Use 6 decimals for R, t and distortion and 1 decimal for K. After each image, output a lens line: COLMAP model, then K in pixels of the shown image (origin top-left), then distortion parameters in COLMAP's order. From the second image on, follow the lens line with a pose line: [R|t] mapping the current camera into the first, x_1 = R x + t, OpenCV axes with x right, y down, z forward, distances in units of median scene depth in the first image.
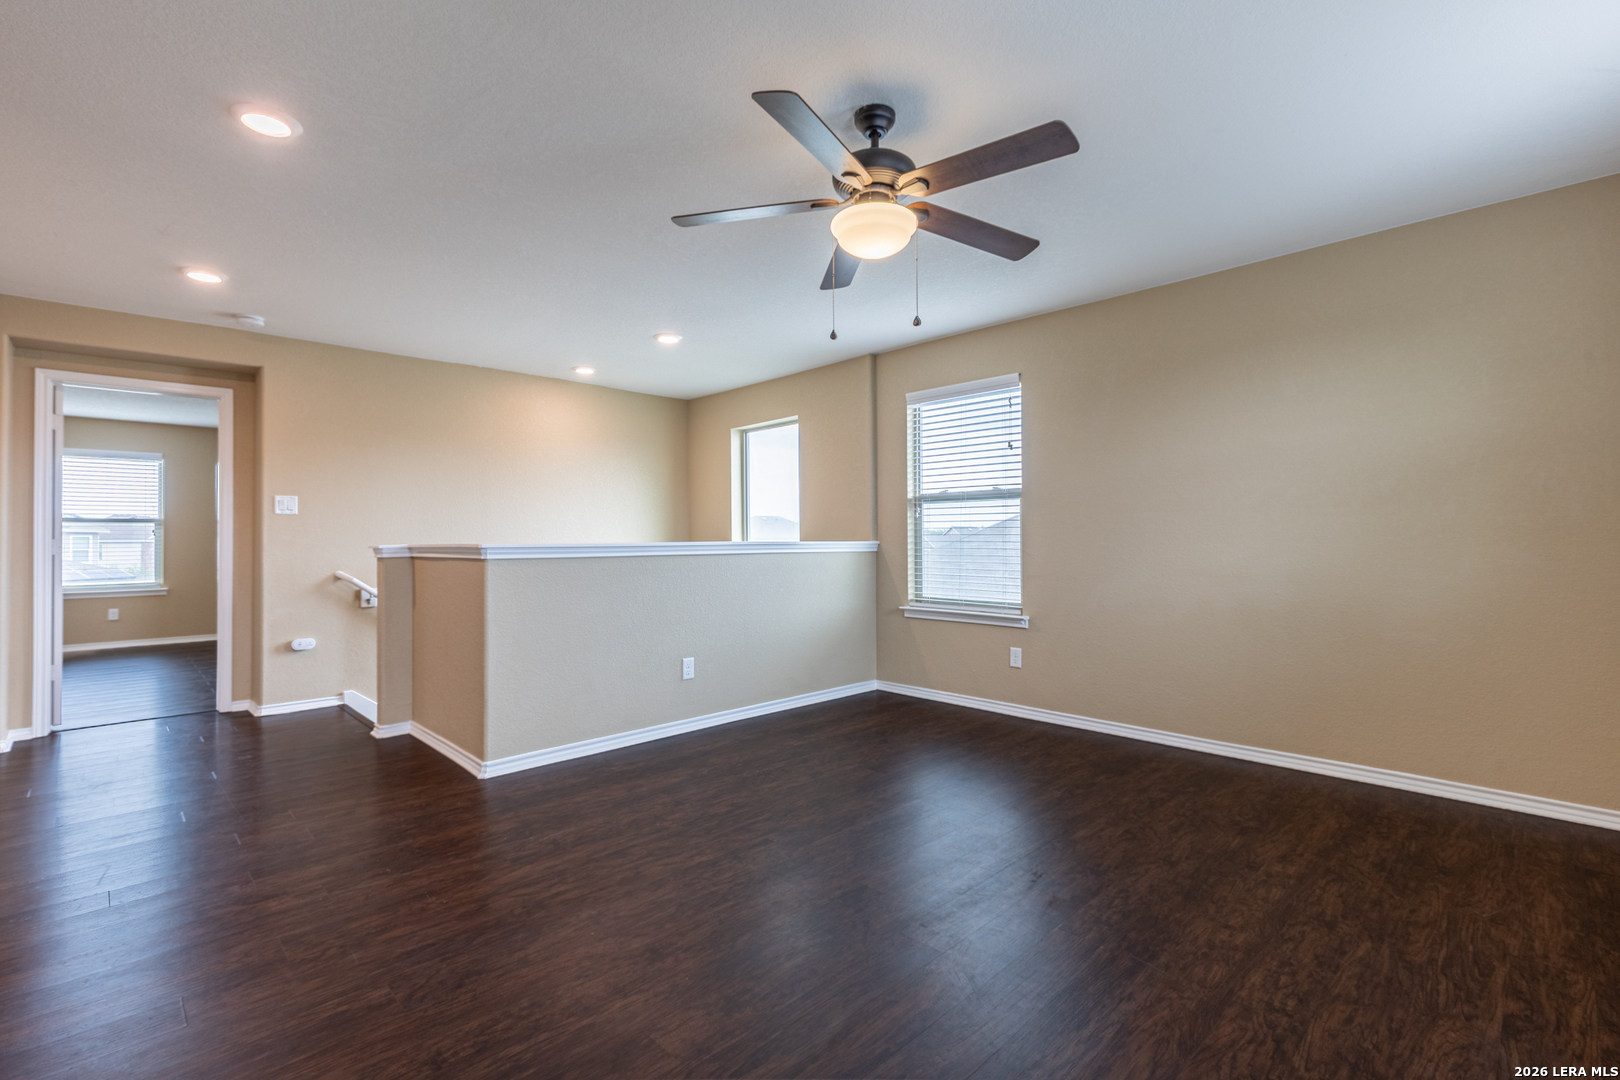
lens RADIAL K [[730.0, 0, 818.2], [0, 730.0, 537.5], [0, 0, 1]] dist [0.008263, -0.000299]
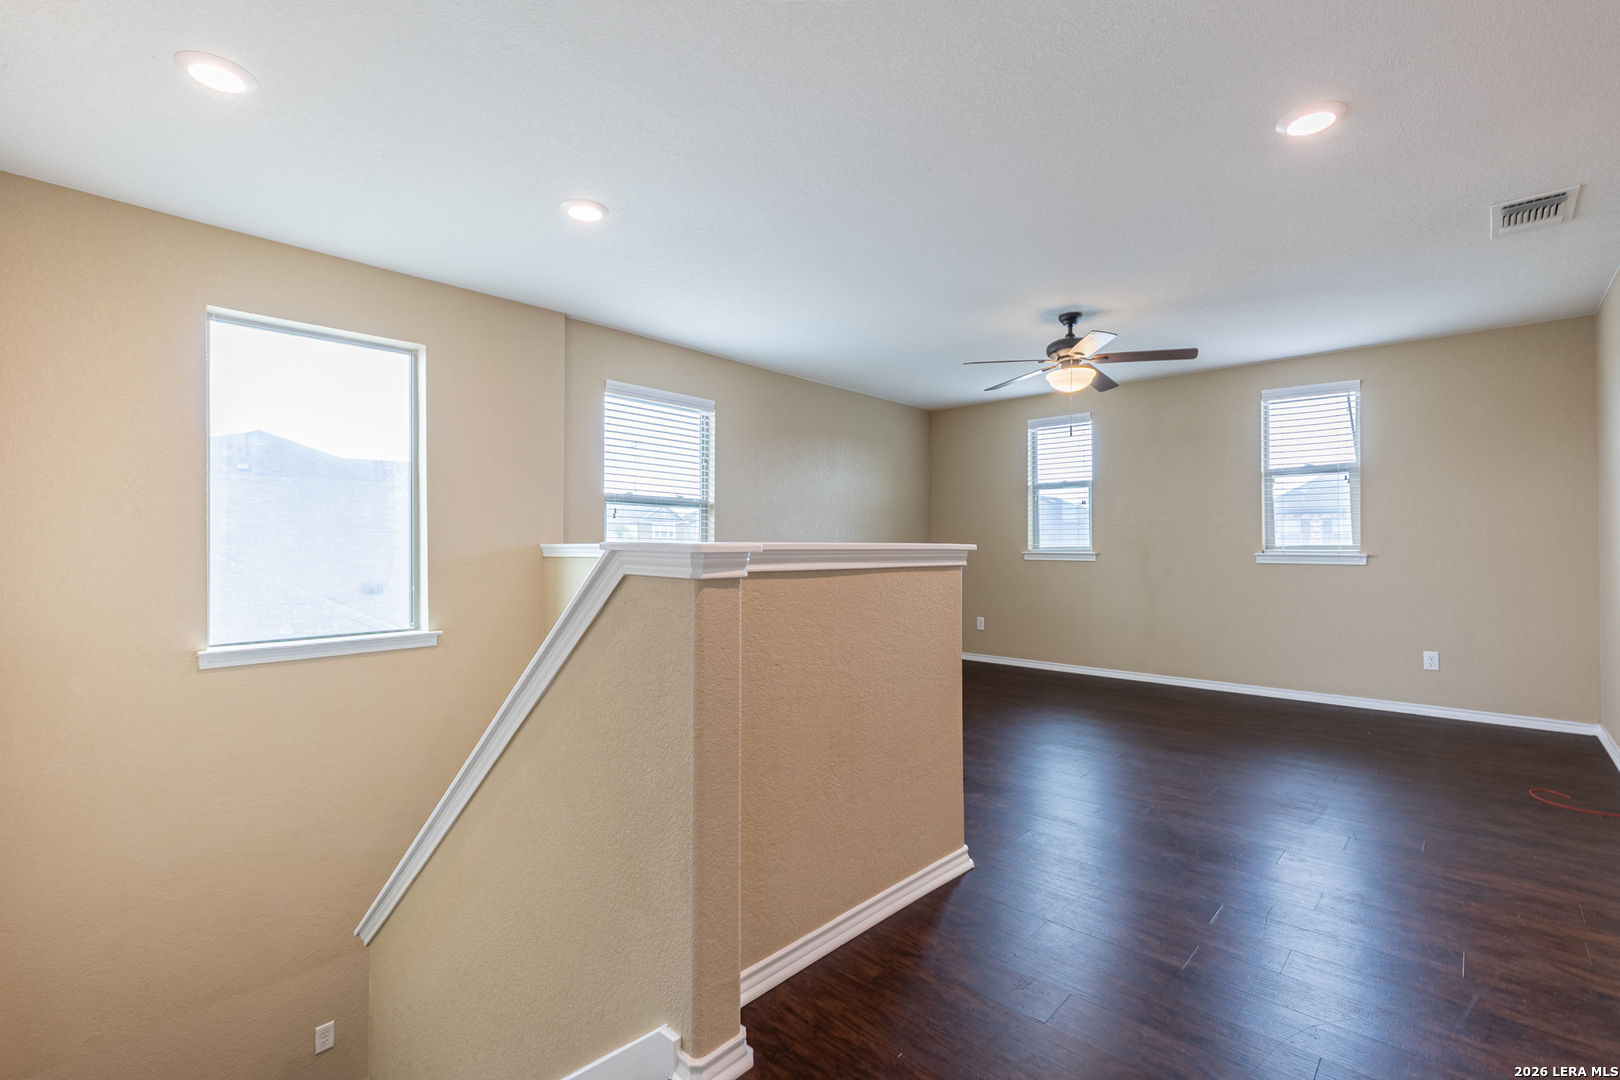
lens RADIAL K [[730.0, 0, 814.8], [0, 730.0, 542.5], [0, 0, 1]] dist [0.008263, -0.000299]
pose [[-0.049968, 0.009445, 0.998706, -1.426172], [-0.008104, 0.999919, -0.009862, 0.016267], [-0.998718, -0.008586, -0.049887, 1.435181]]
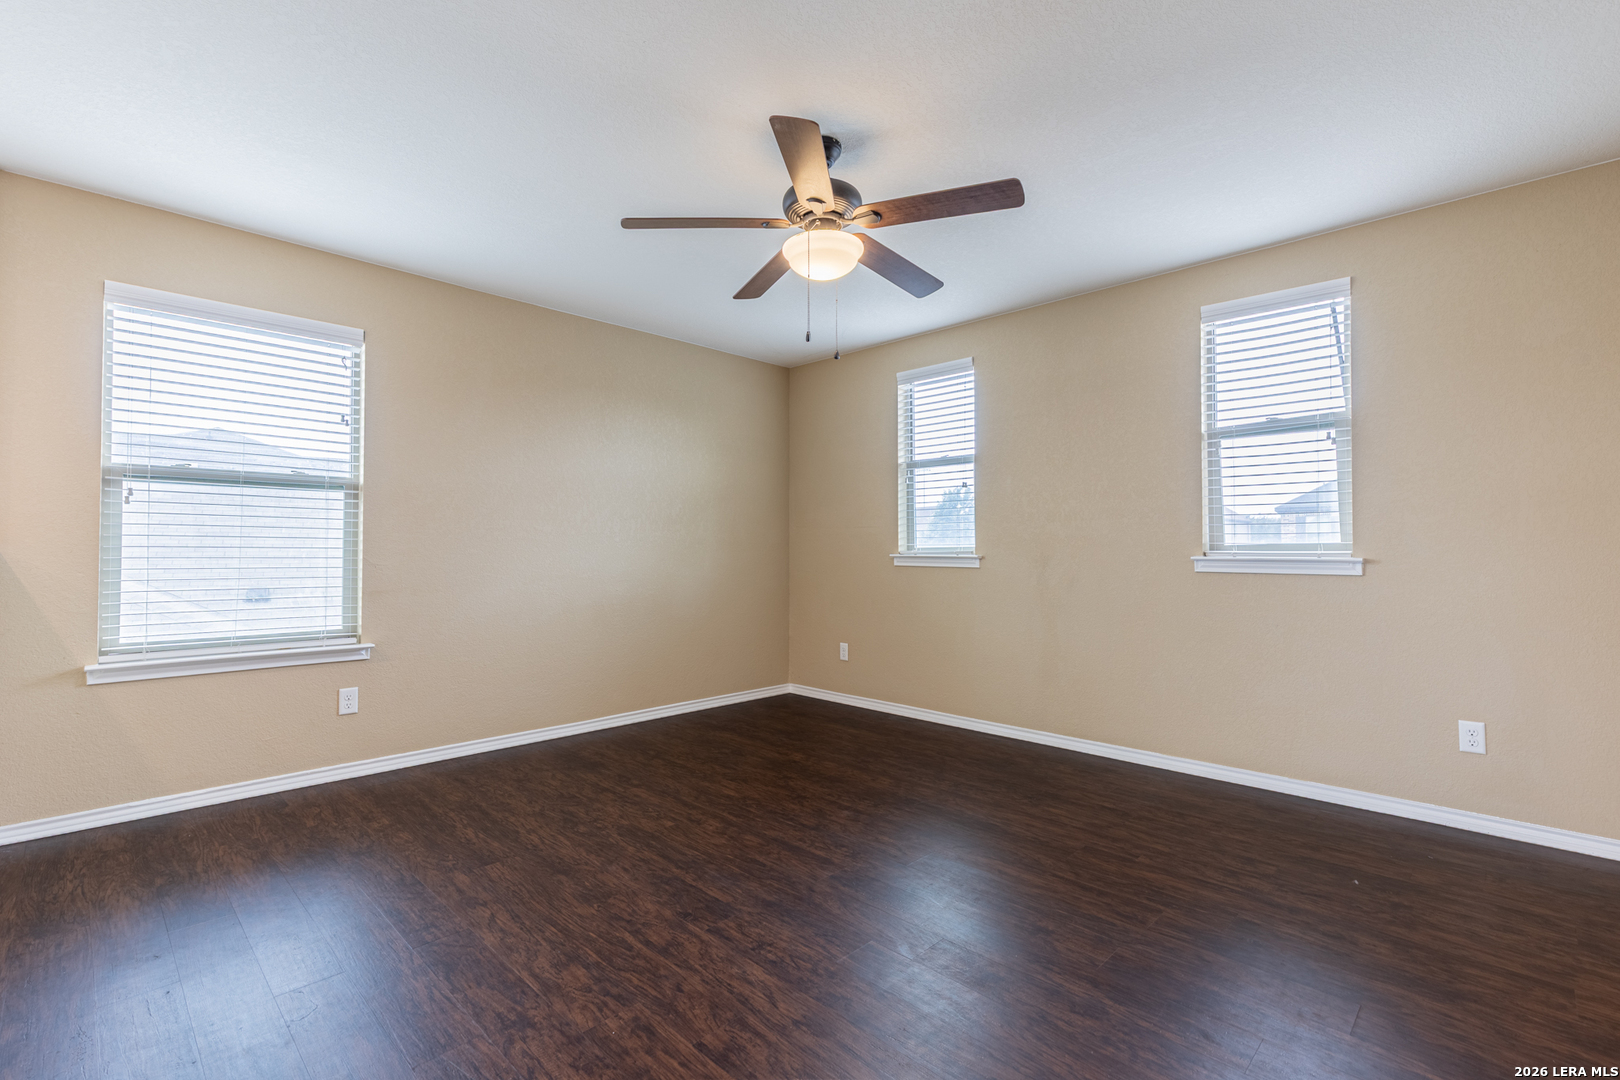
lens RADIAL K [[730.0, 0, 814.9], [0, 730.0, 541.1], [0, 0, 1]] dist [0.008263, -0.000299]
pose [[-0.017362, 0.014963, 0.999737, -0.818383], [-0.005291, 0.999873, -0.015057, 0.012123], [-0.999835, -0.005551, -0.017280, 0.866157]]
